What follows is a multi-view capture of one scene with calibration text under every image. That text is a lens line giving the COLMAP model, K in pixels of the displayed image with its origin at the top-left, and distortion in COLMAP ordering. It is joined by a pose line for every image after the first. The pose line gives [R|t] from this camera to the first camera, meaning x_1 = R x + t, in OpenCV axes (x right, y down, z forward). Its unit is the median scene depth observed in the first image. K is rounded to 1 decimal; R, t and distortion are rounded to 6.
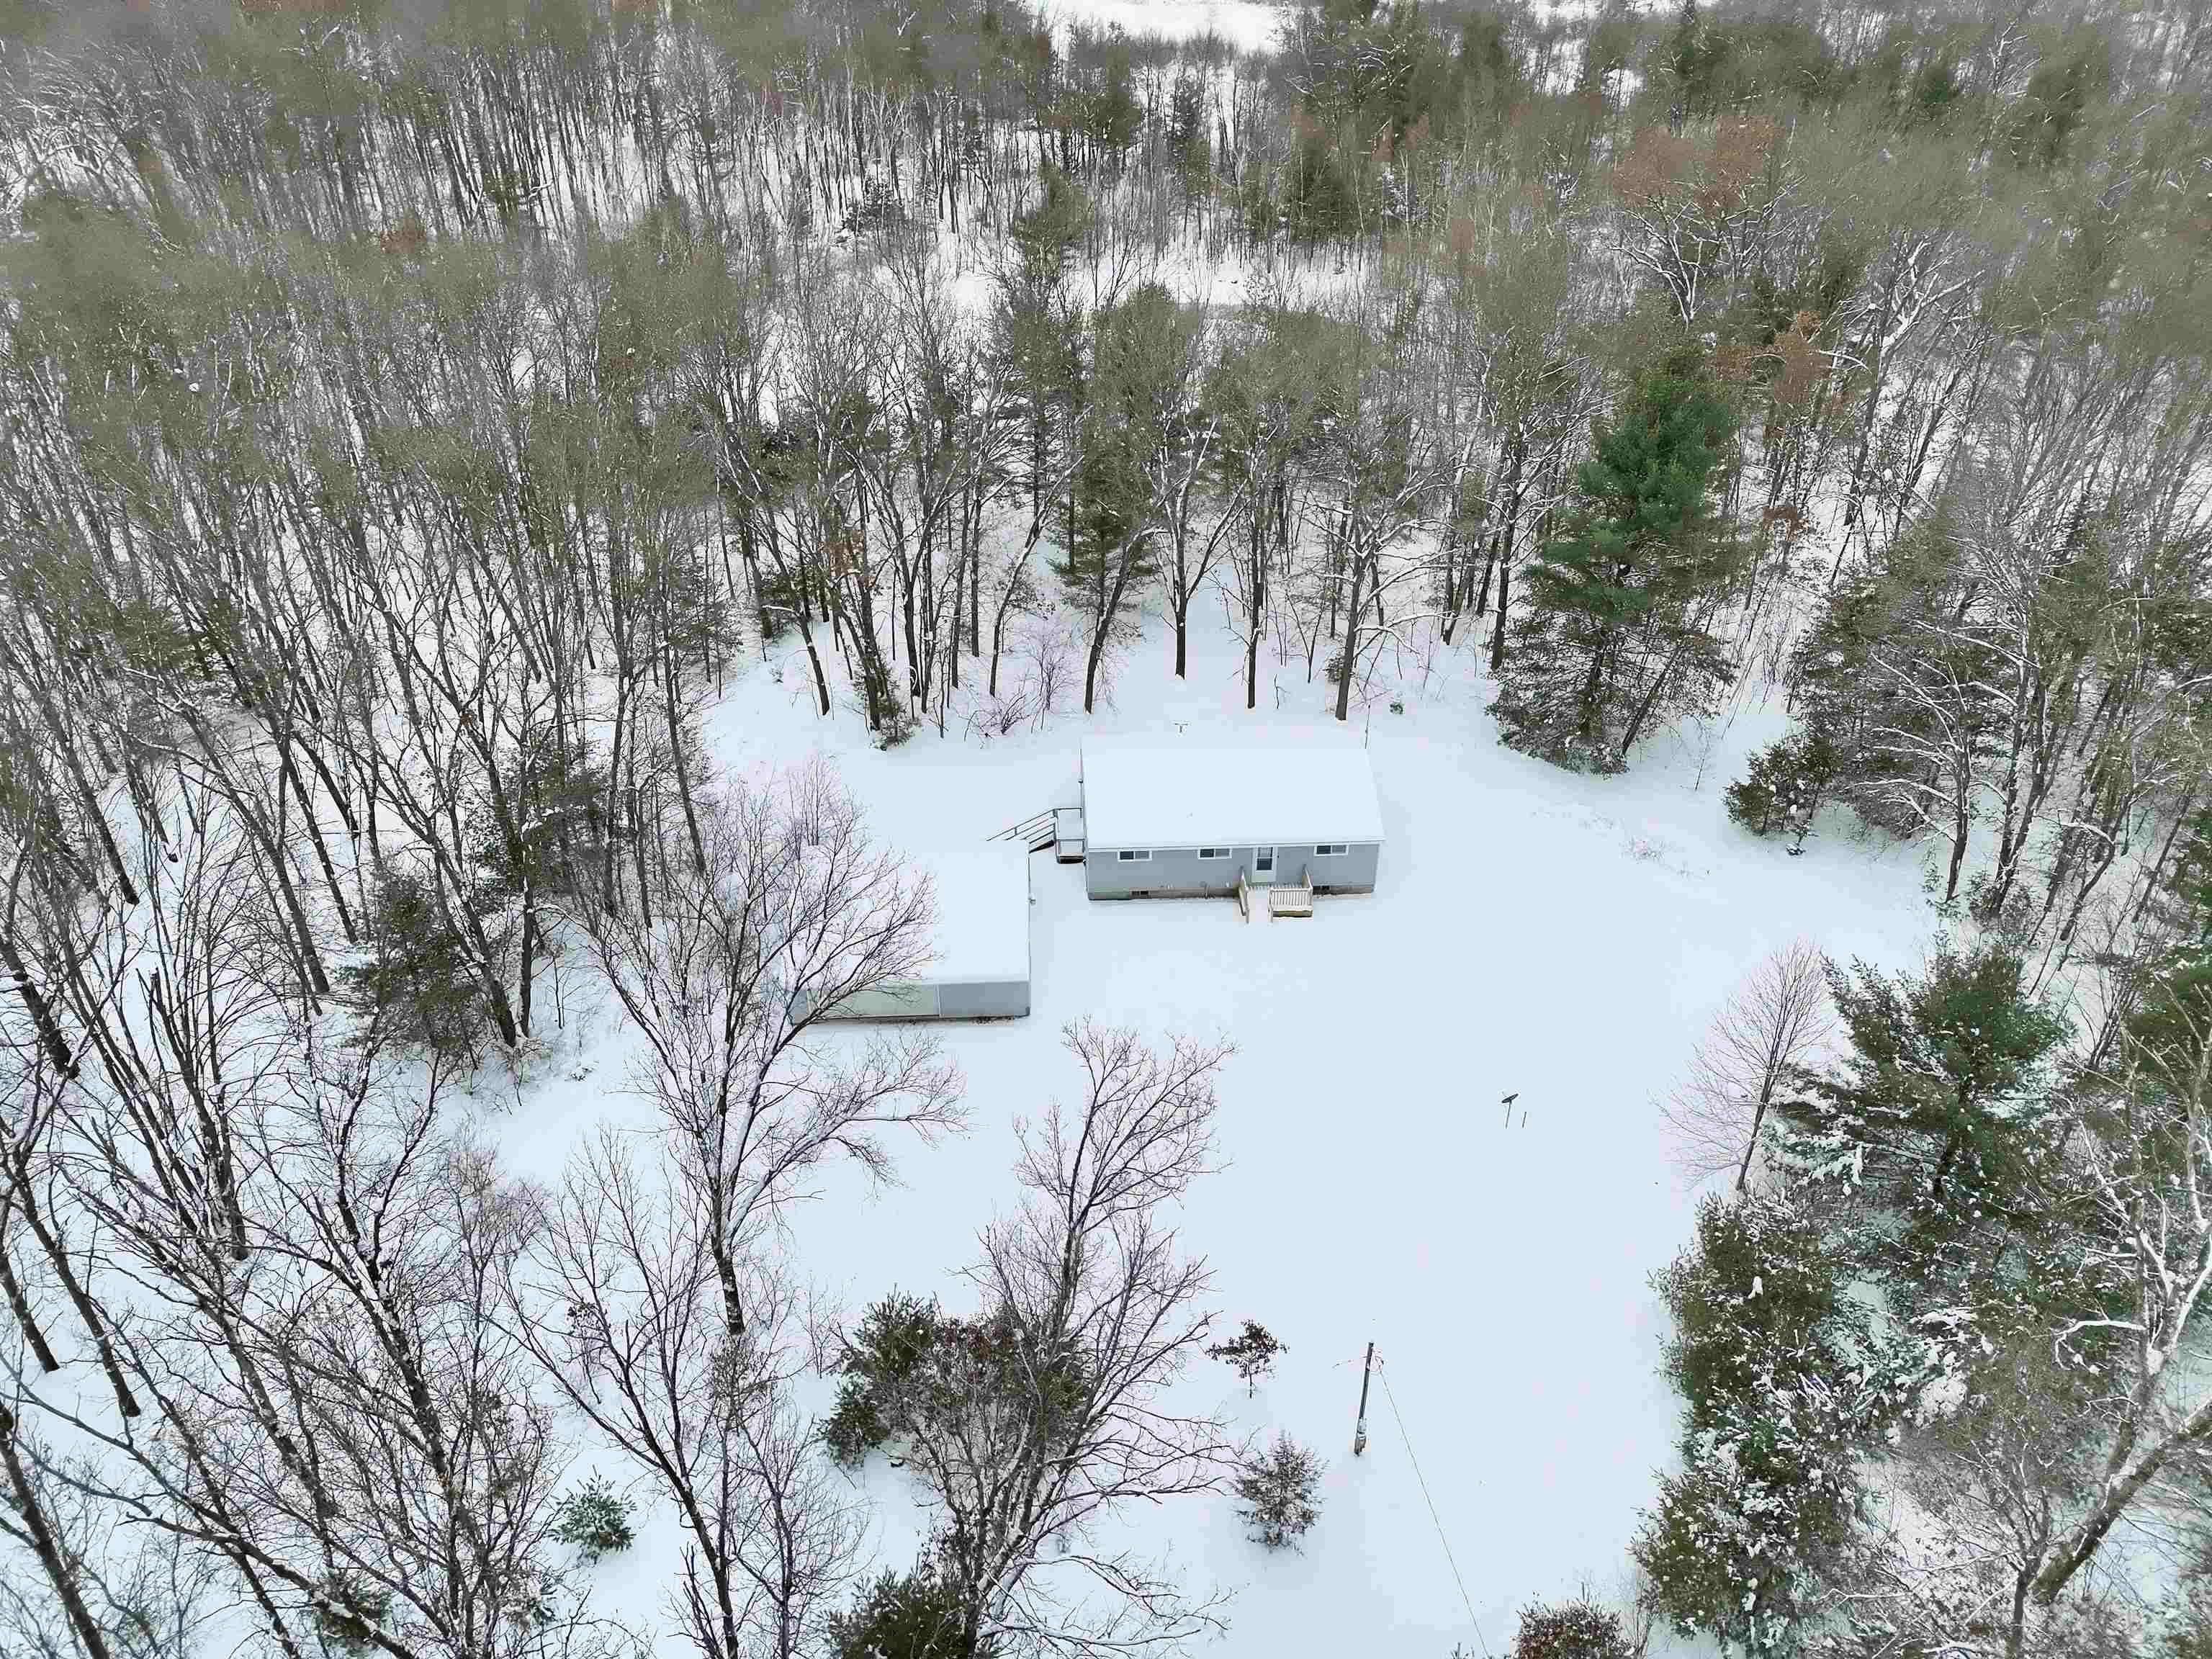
lens RADIAL K [[1541.5, 0, 1106.0], [0, 1541.5, 829.5], [0, 0, 1]] dist [0.074226, -0.062171]
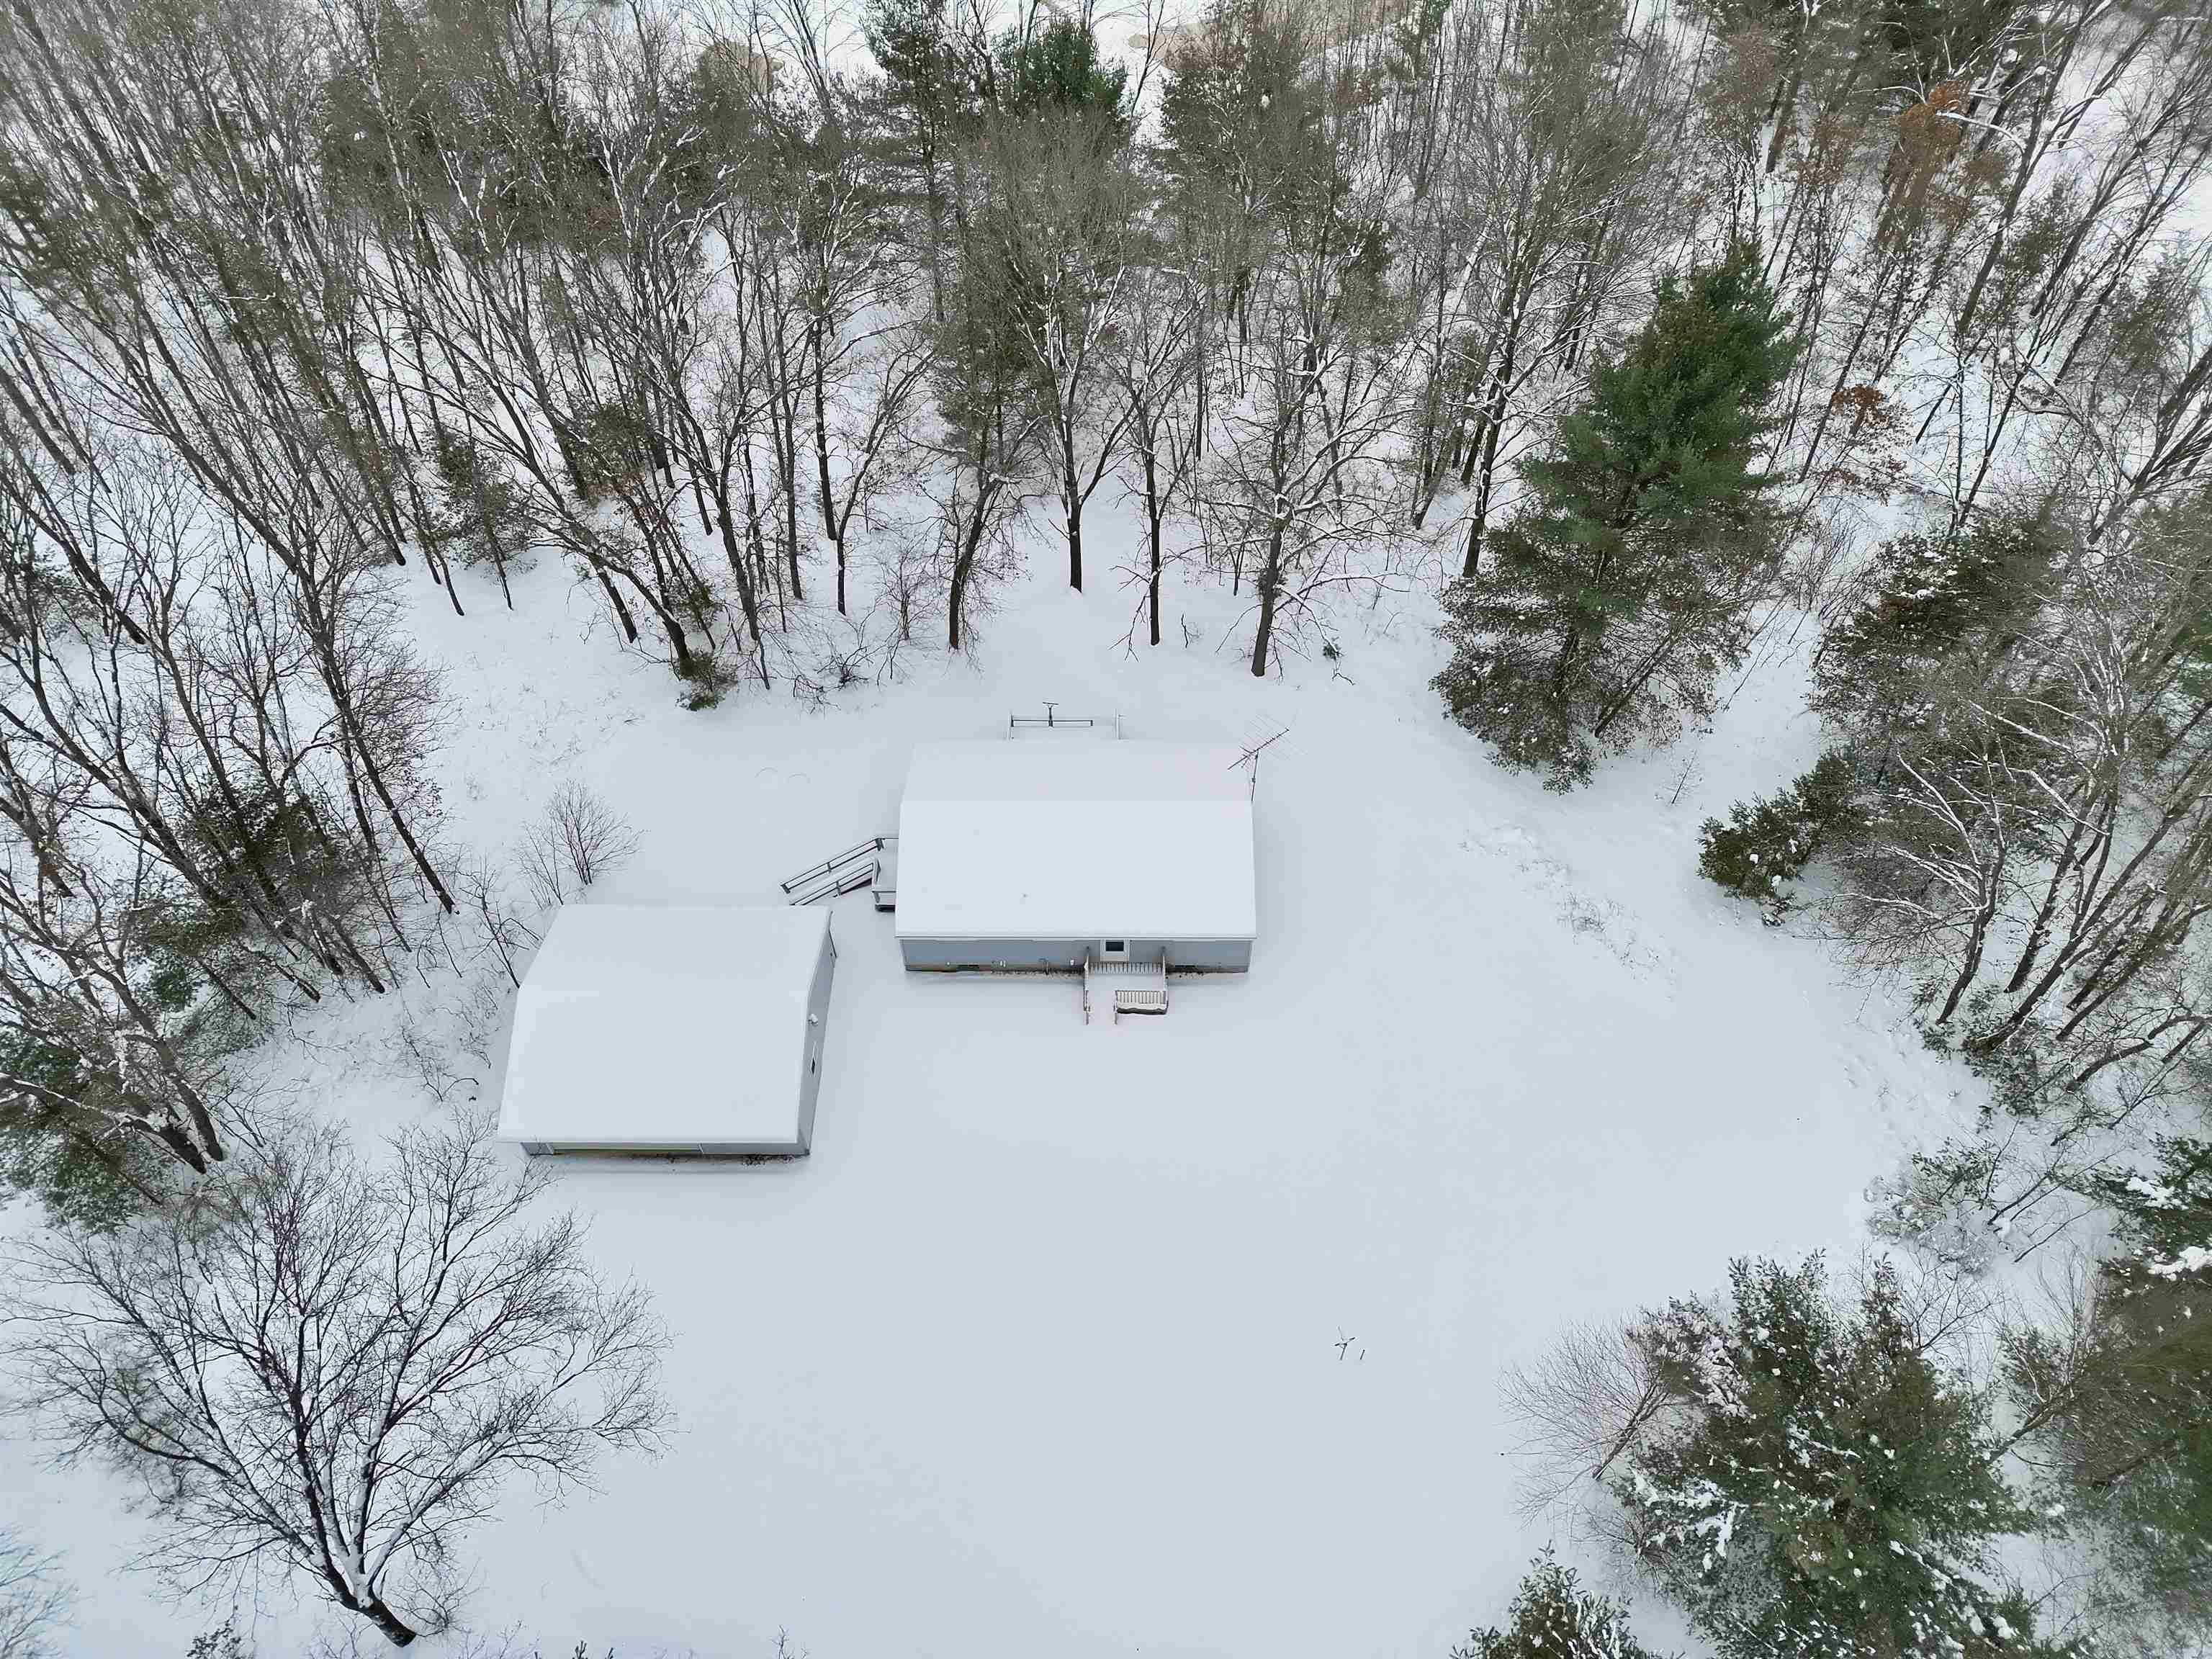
lens RADIAL K [[1541.5, 0, 1106.0], [0, 1541.5, 829.5], [0, 0, 1]] dist [0.074226, -0.062171]
pose [[0.998579, 0.043524, -0.030756, 0.102686], [-0.032273, 0.953096, 0.300944, -0.242475], [0.042412, -0.299524, 0.953146, 0.193951]]
